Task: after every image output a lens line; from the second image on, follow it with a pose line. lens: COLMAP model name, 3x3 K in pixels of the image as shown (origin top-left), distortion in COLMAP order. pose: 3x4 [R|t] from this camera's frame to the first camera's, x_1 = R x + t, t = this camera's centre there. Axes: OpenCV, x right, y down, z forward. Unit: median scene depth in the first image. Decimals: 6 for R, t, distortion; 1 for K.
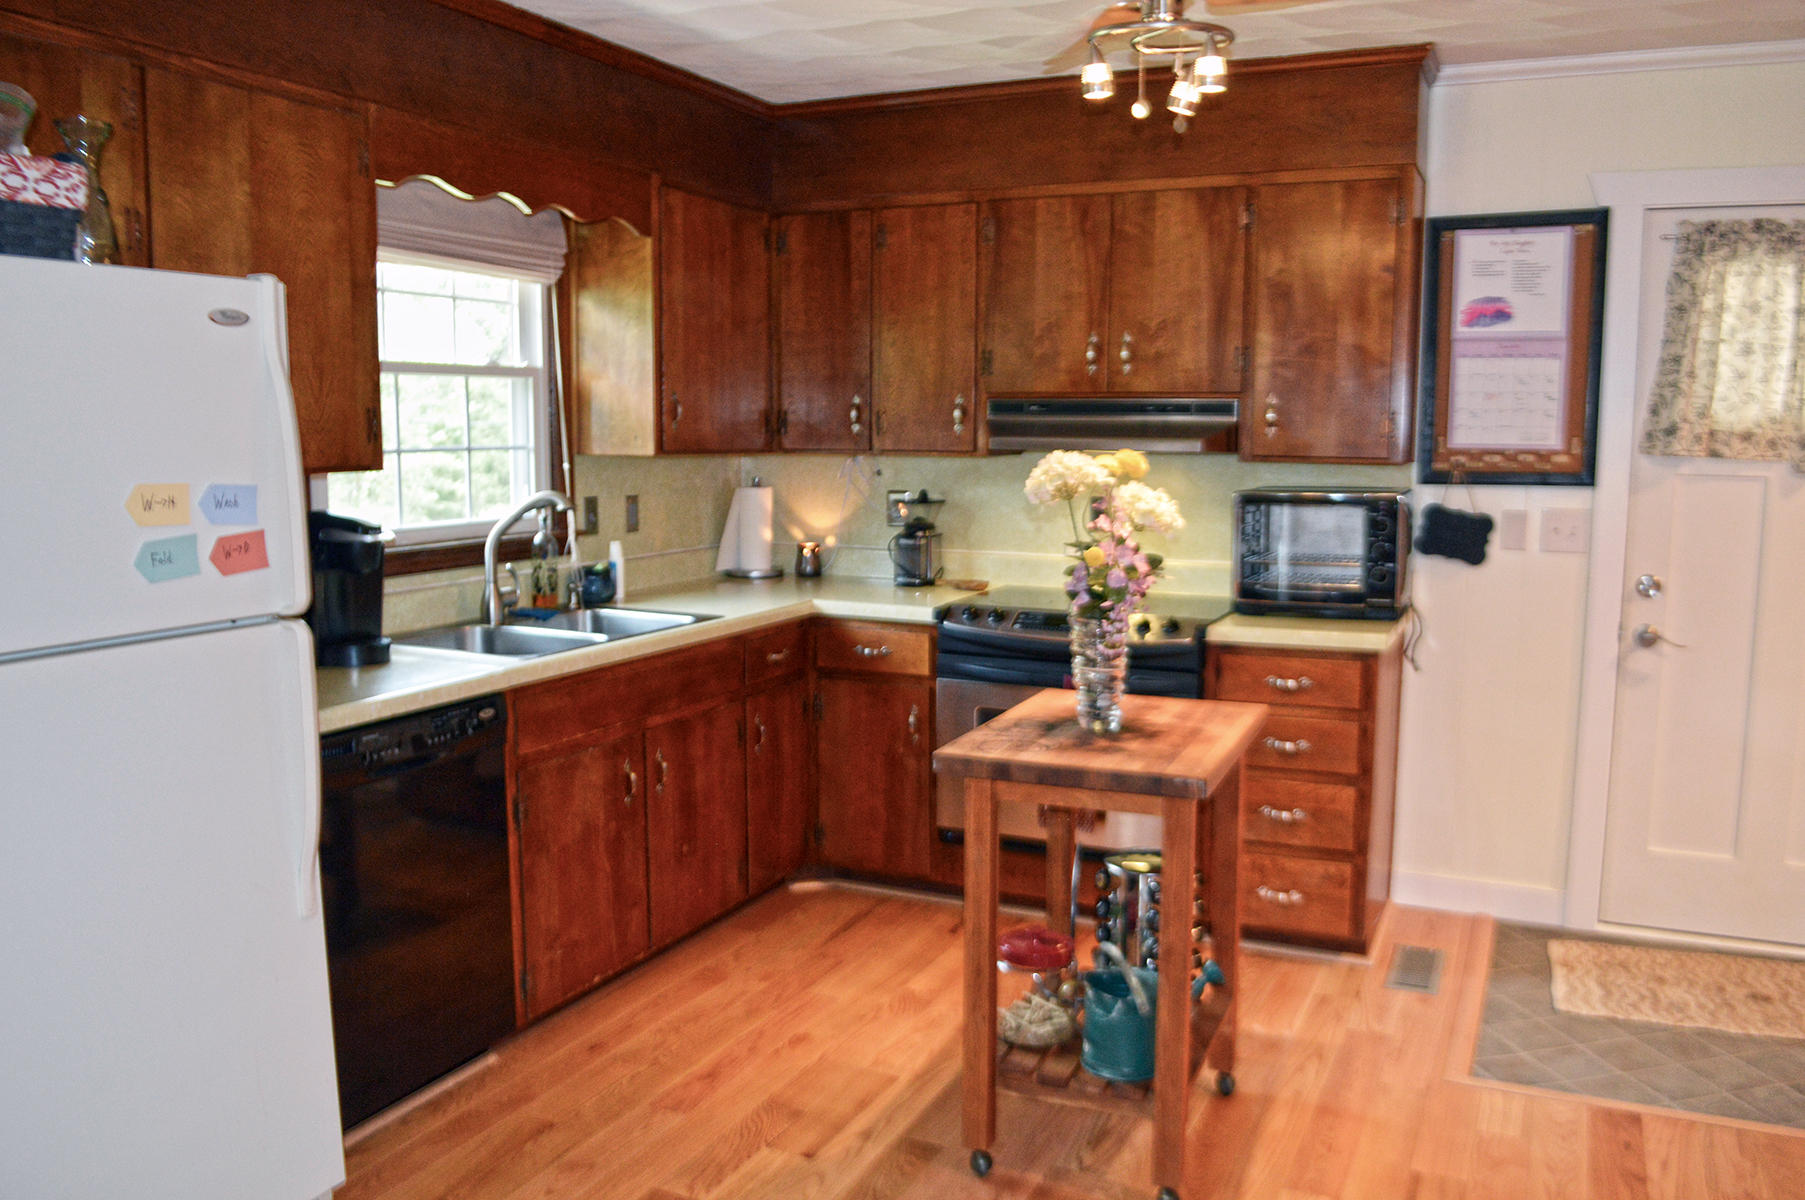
lens RADIAL K [[1428.3, 0, 902.9], [0, 1428.3, 617.1], [0, 0, 1]] dist [-0.089704, 0.011771]
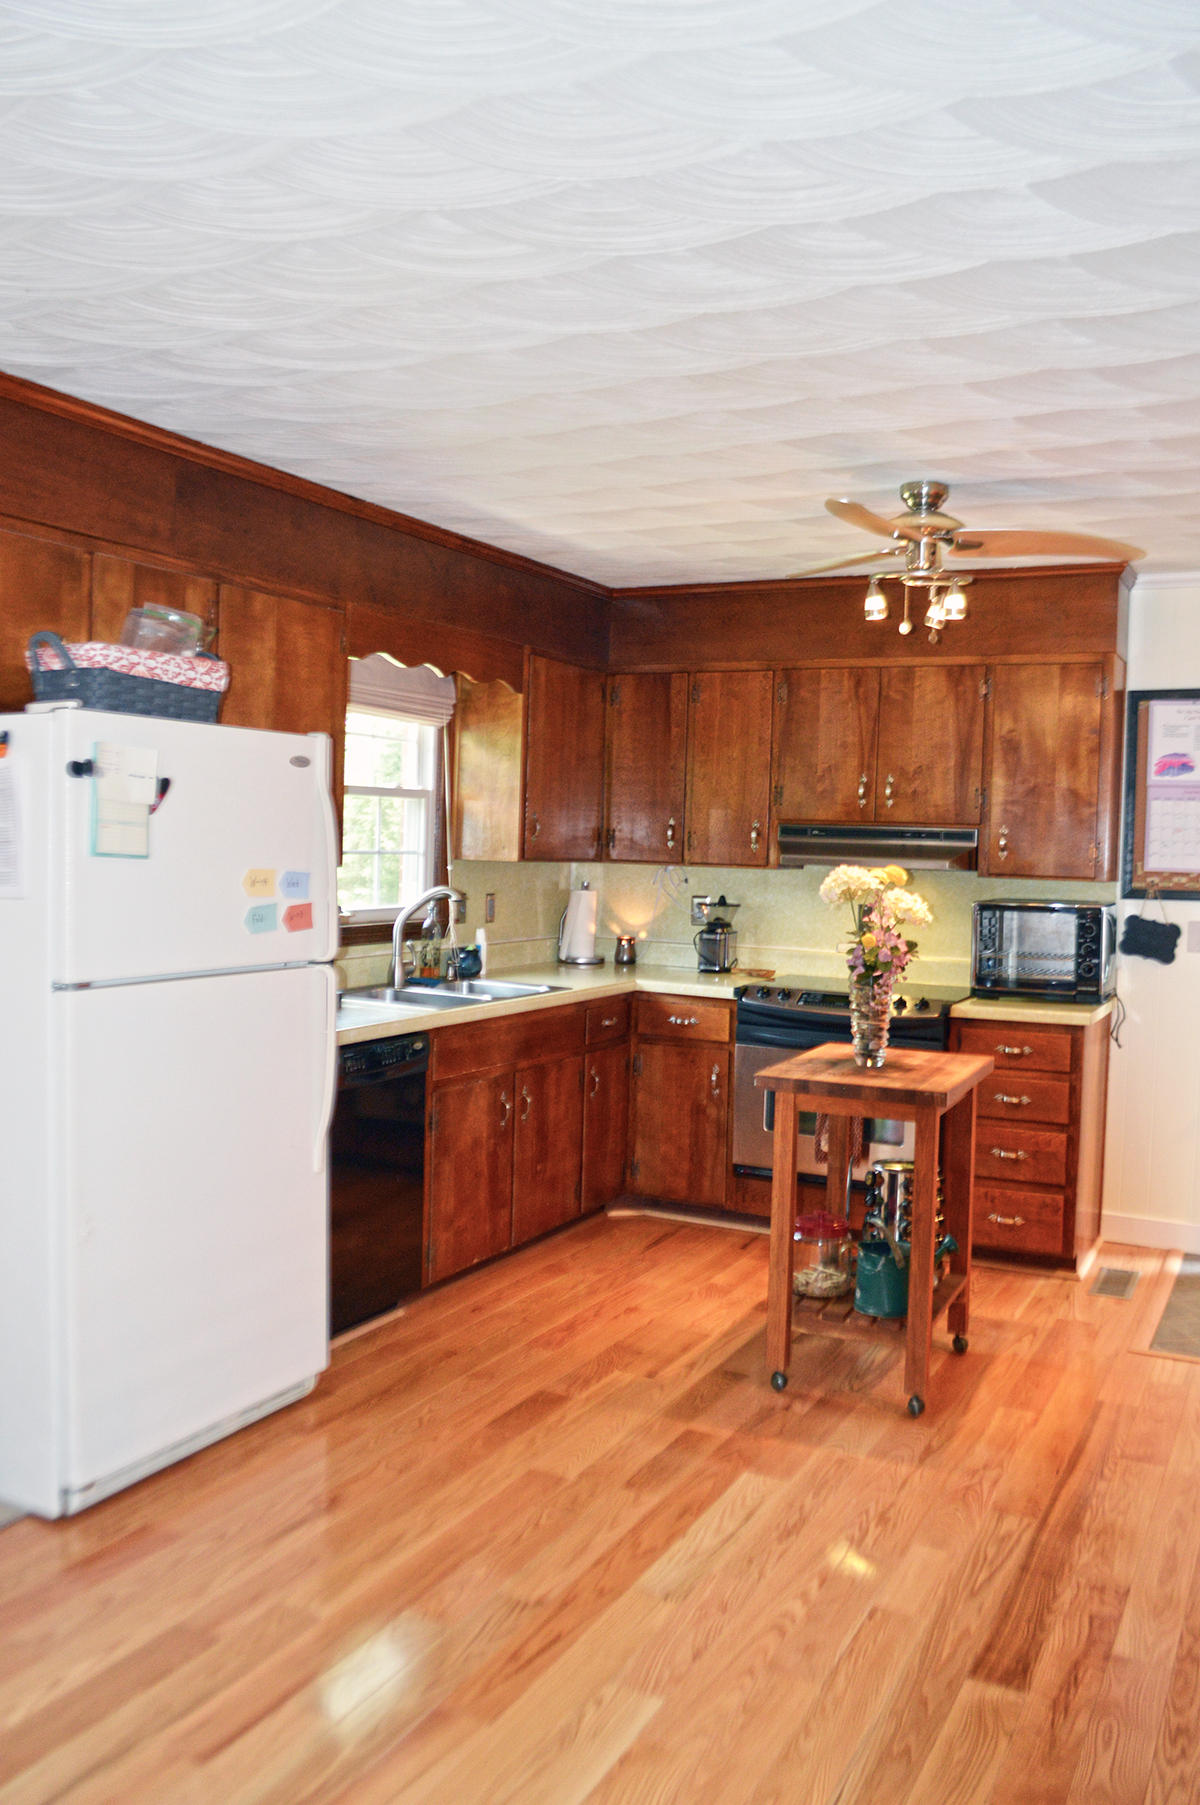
lens RADIAL K [[1428.3, 0, 600.0], [0, 1428.3, 902.5], [0, 0, 1]] dist [-0.089704, 0.011771]
pose [[0.998934, 0.025831, -0.038250, -0.054492], [-0.029121, 0.995683, -0.088128, 0.036296], [0.035809, 0.089148, 0.995375, -0.289483]]
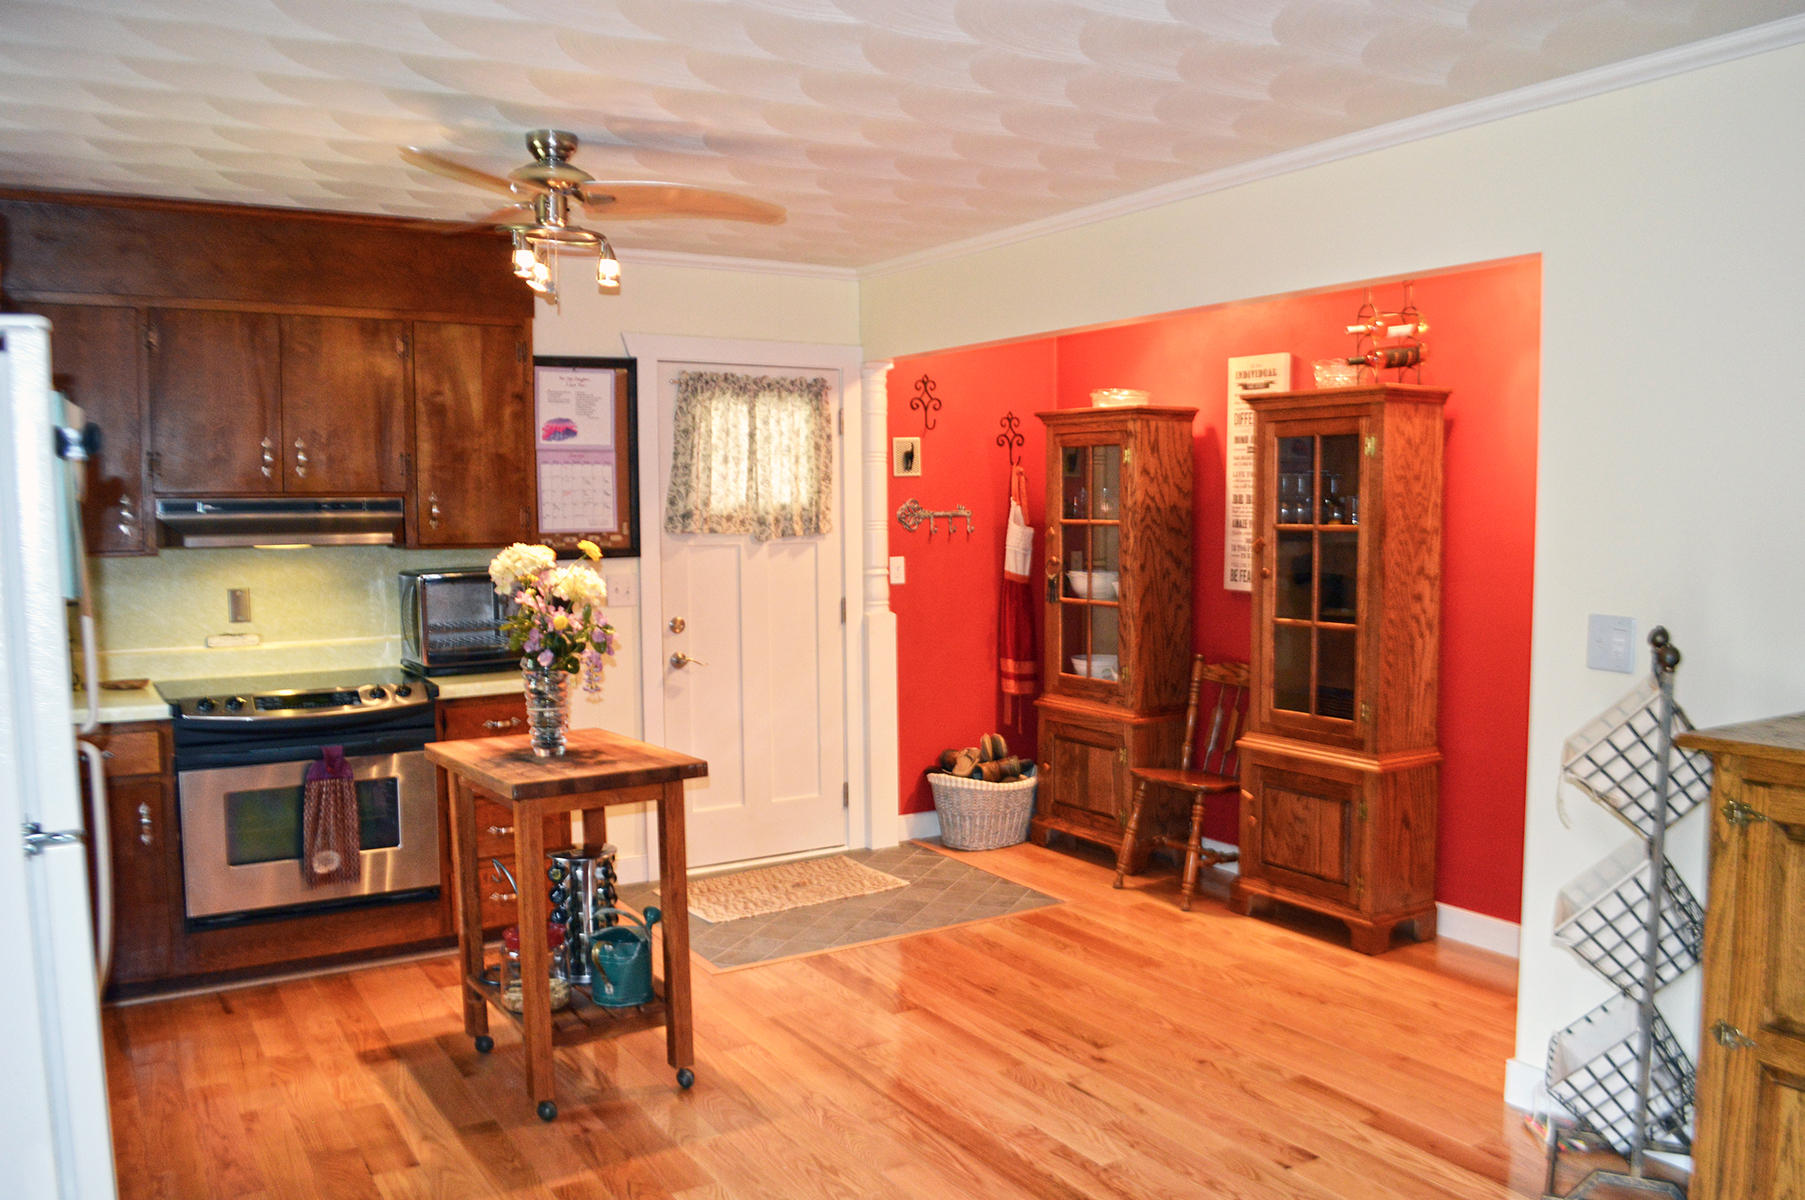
lens RADIAL K [[1428.3, 0, 902.9], [0, 1428.3, 617.1], [0, 0, 1]] dist [-0.089704, 0.011771]
pose [[0.546682, -0.070877, 0.834335, -0.551605], [0.119064, 0.992866, 0.006330, -0.011859], [-0.828832, 0.095878, 0.551221, 0.008951]]
